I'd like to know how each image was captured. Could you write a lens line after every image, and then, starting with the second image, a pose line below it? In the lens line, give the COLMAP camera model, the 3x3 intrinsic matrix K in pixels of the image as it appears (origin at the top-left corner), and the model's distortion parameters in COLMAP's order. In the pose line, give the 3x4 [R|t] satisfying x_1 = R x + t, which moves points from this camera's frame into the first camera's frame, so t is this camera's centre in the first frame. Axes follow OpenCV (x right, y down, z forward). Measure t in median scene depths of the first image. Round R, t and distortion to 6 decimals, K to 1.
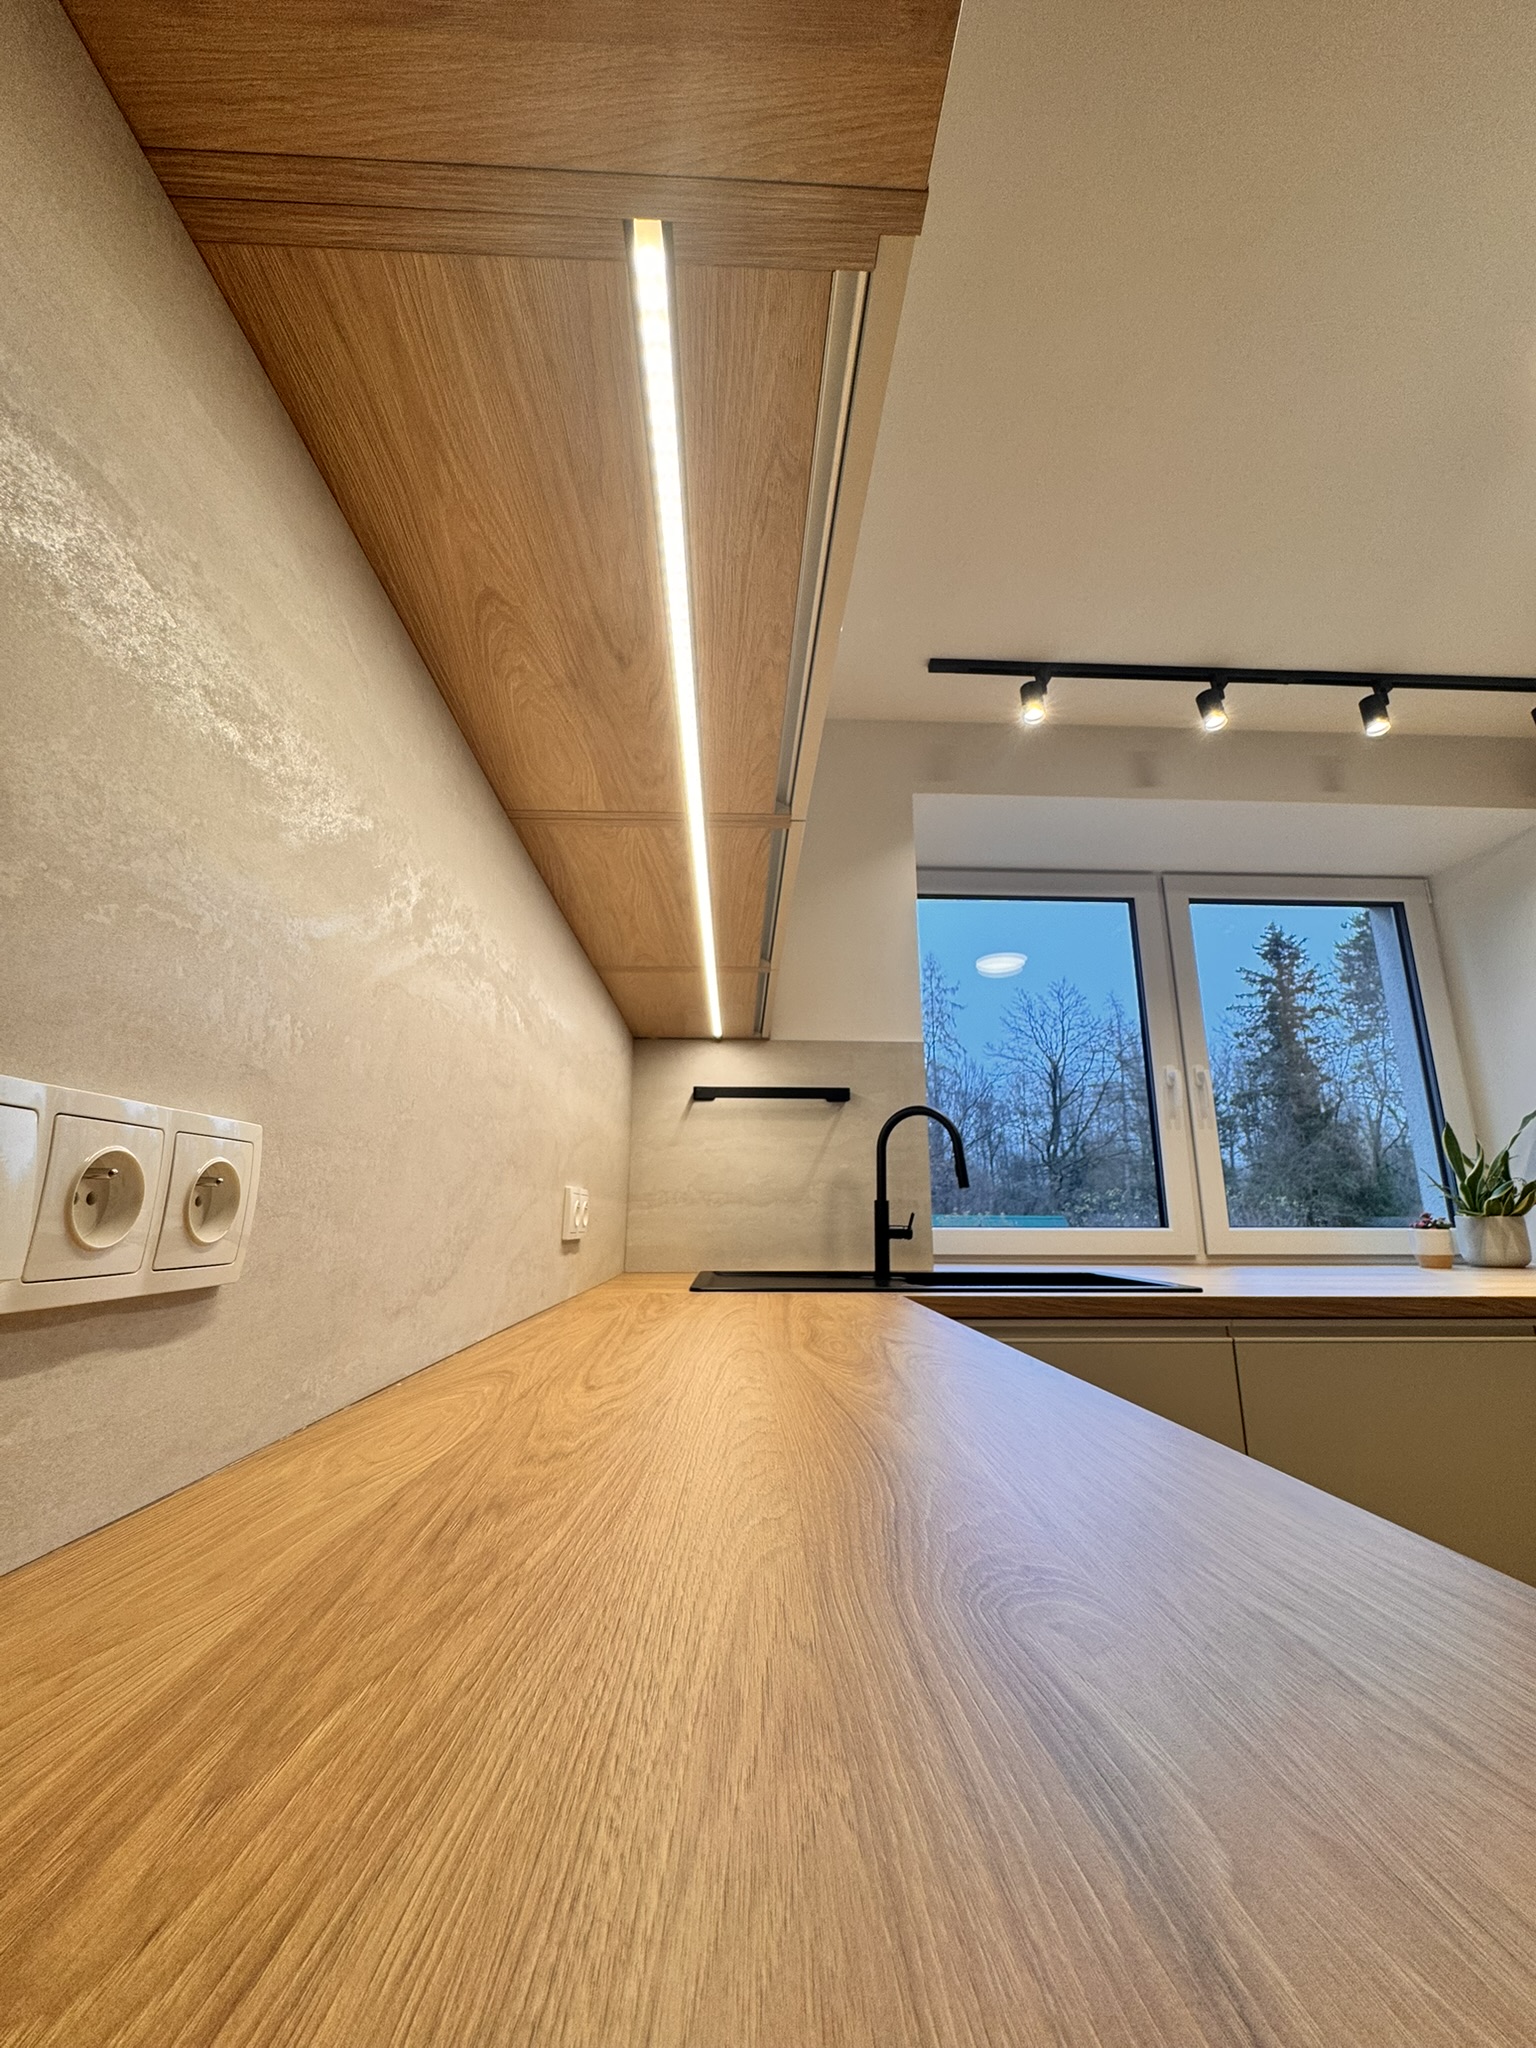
lens RADIAL K [[823.7, 0, 770.6], [0, 823.7, 1013.2], [0, 0, 1]] dist [0.000017, -0.000063]
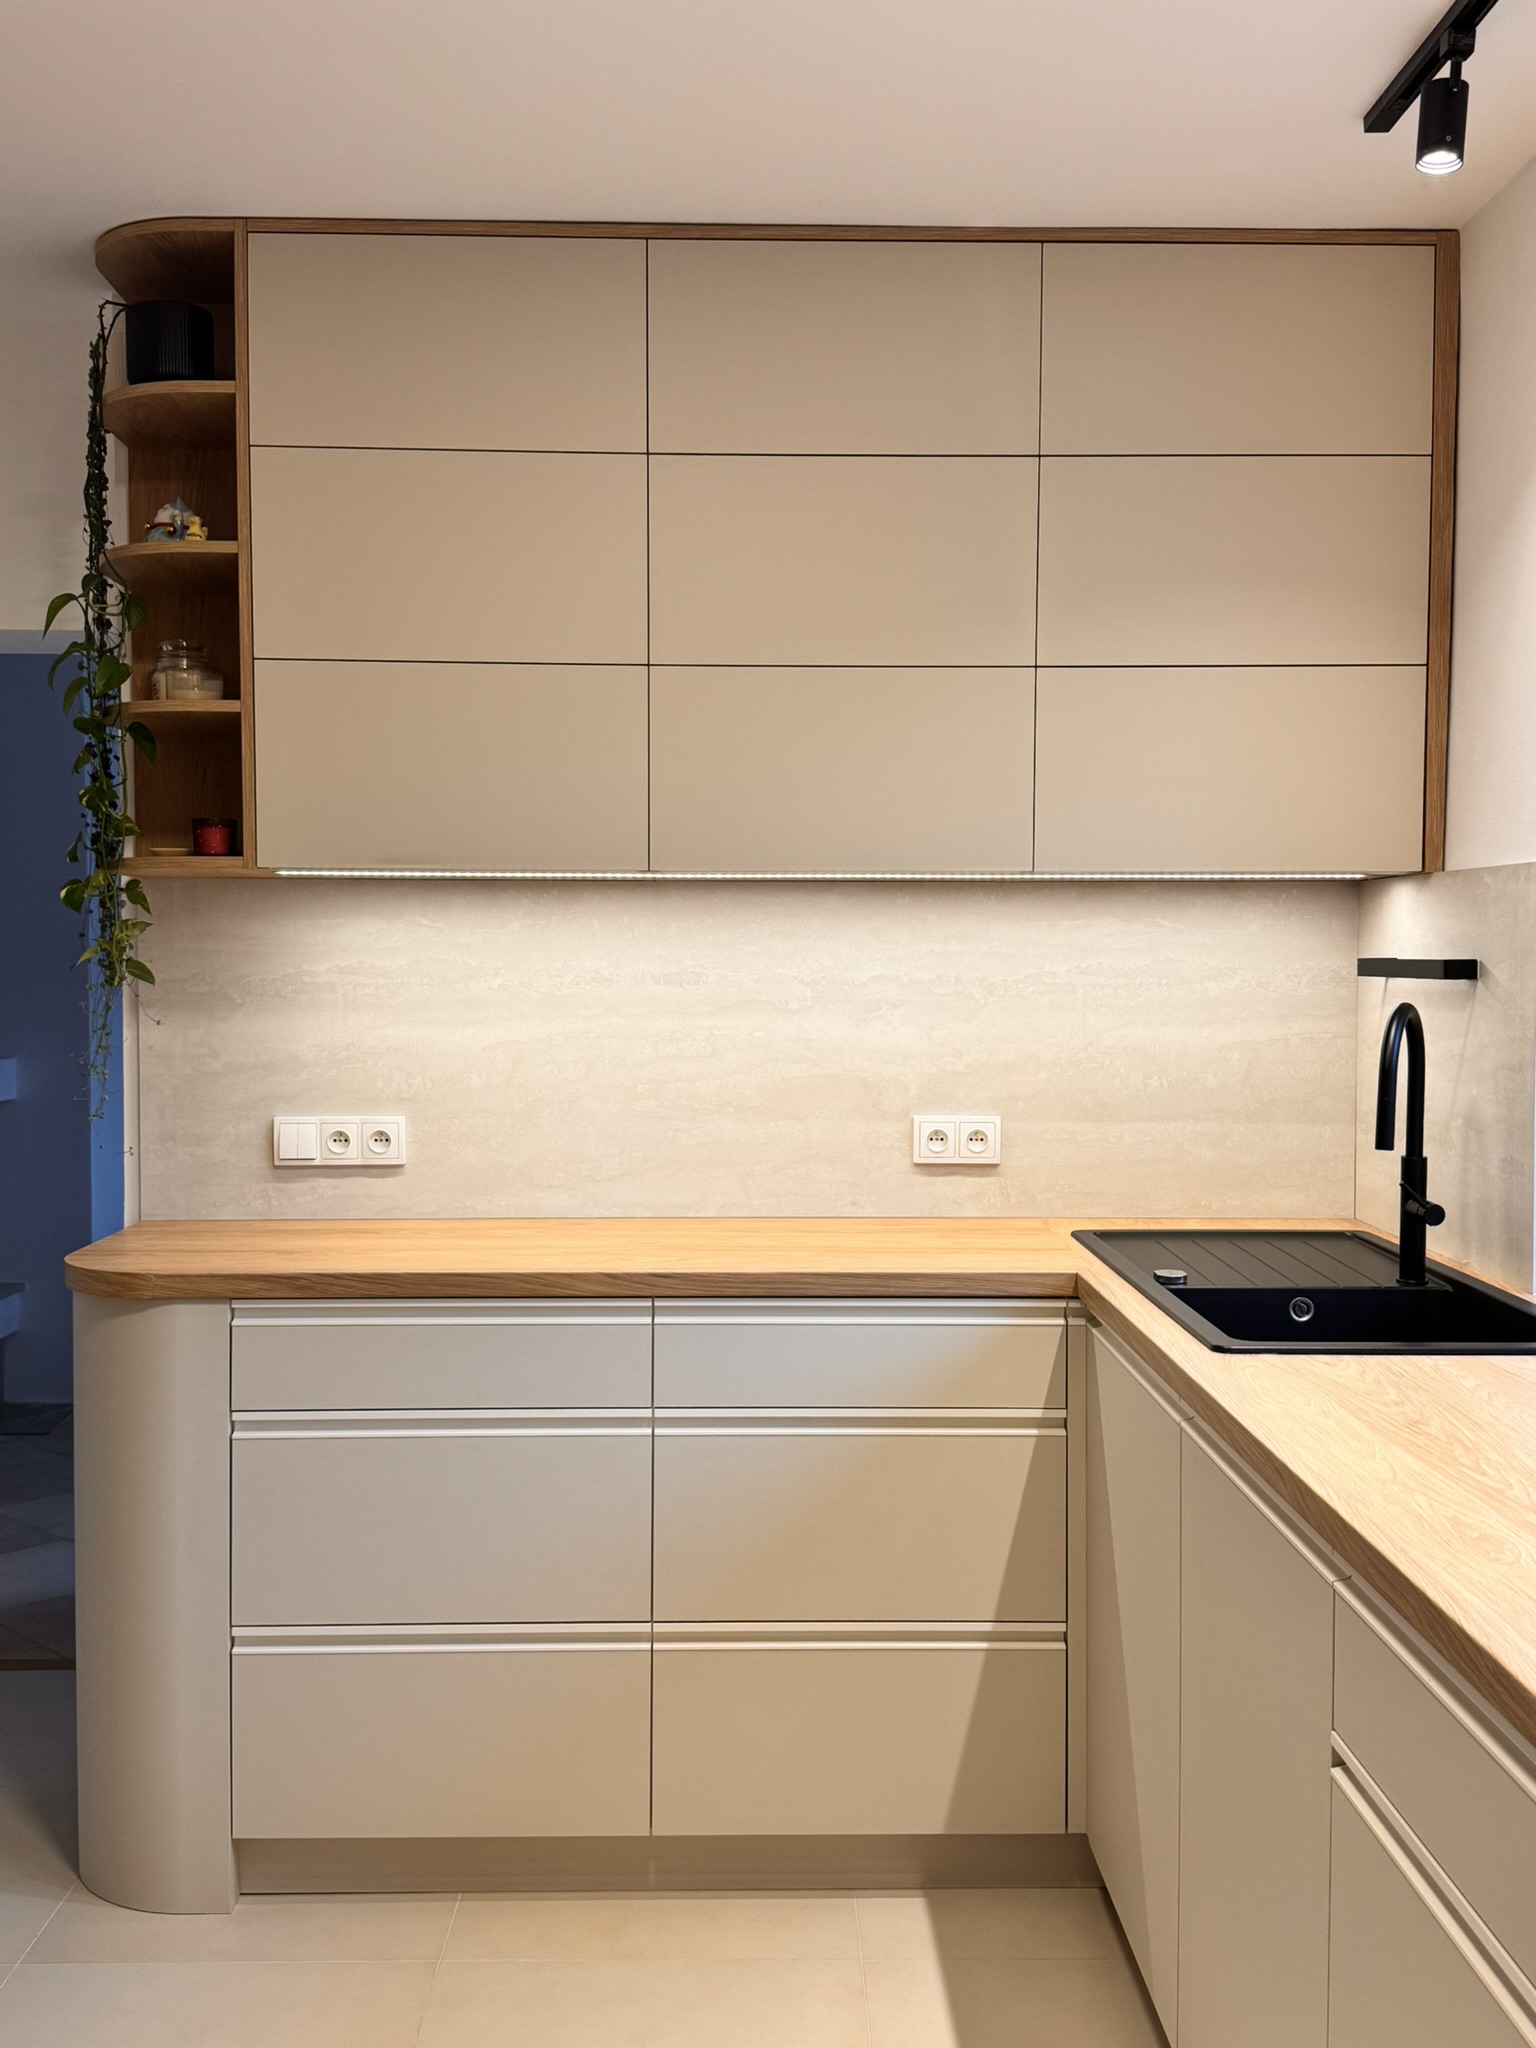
lens RADIAL K [[2043.5, 0, 768.0], [0, 2043.5, 1024.0], [0, 0, 1]] dist [0.191039, -0.414766]
pose [[-0.024456, 0.036209, -0.999045, 1.586530], [0.243171, 0.969544, 0.029188, -0.021919], [0.969675, -0.242225, -0.032516, 0.592465]]
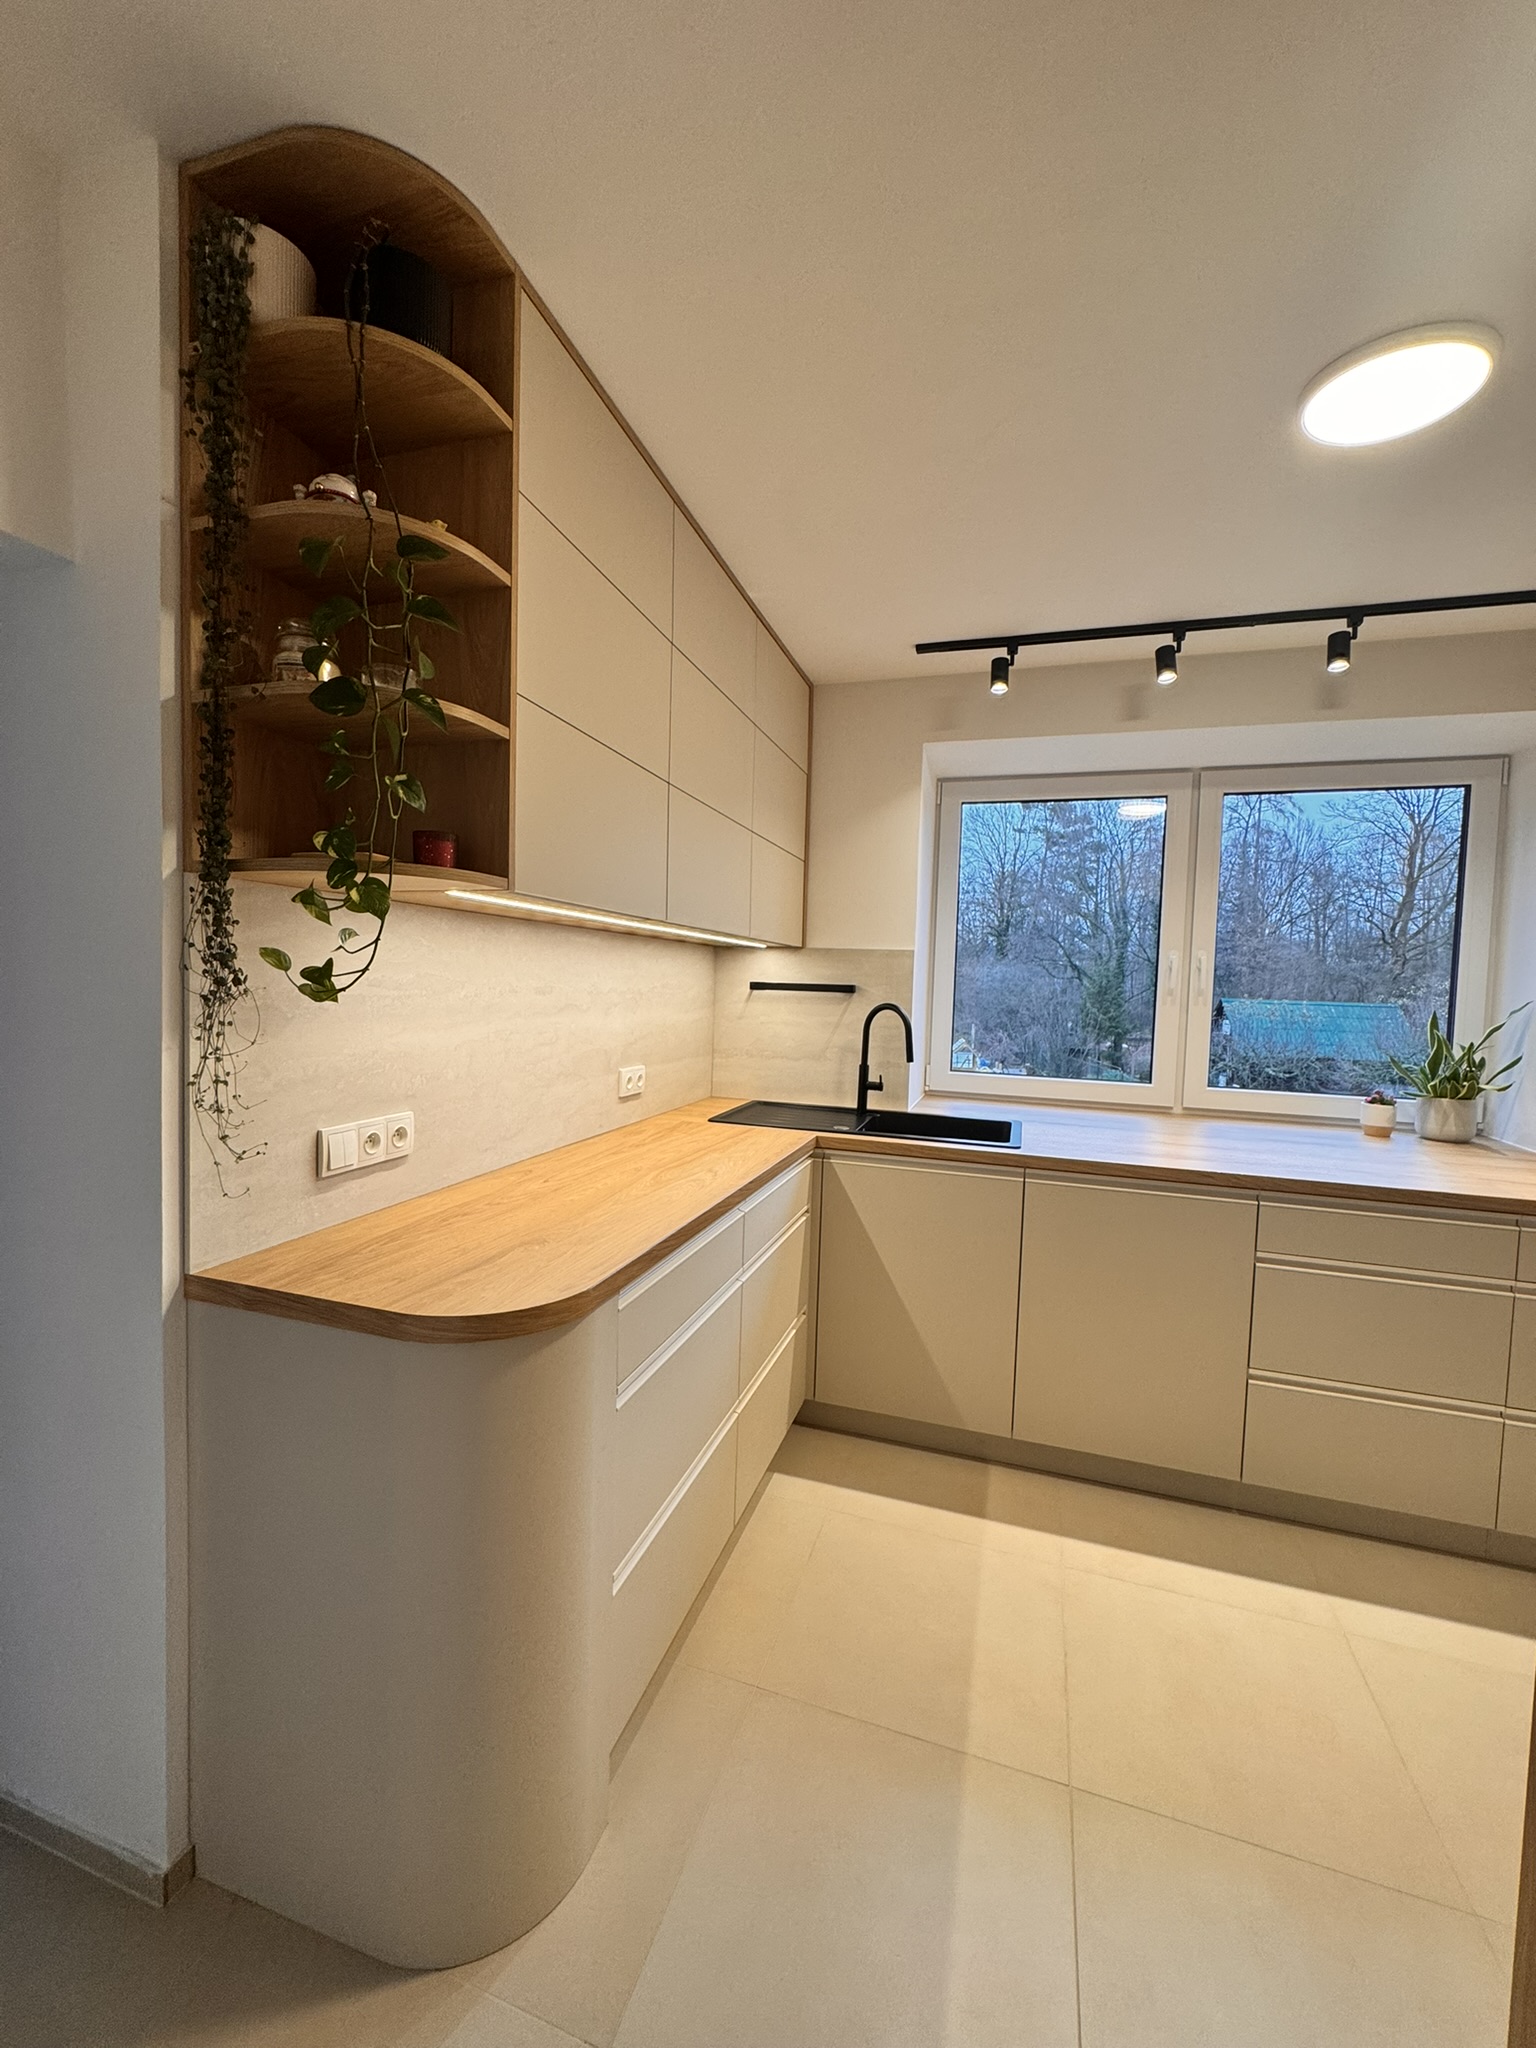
lens RADIAL K [[822.6, 0, 768.0], [0, 822.6, 1024.0], [0, 0, 1]] dist [0.009661, -0.000023]
pose [[0.938791, 0.045301, -0.341497, 0.453993], [0.055351, 0.958600, 0.279325, -0.254484], [0.340012, -0.281130, 0.897417, -0.354165]]
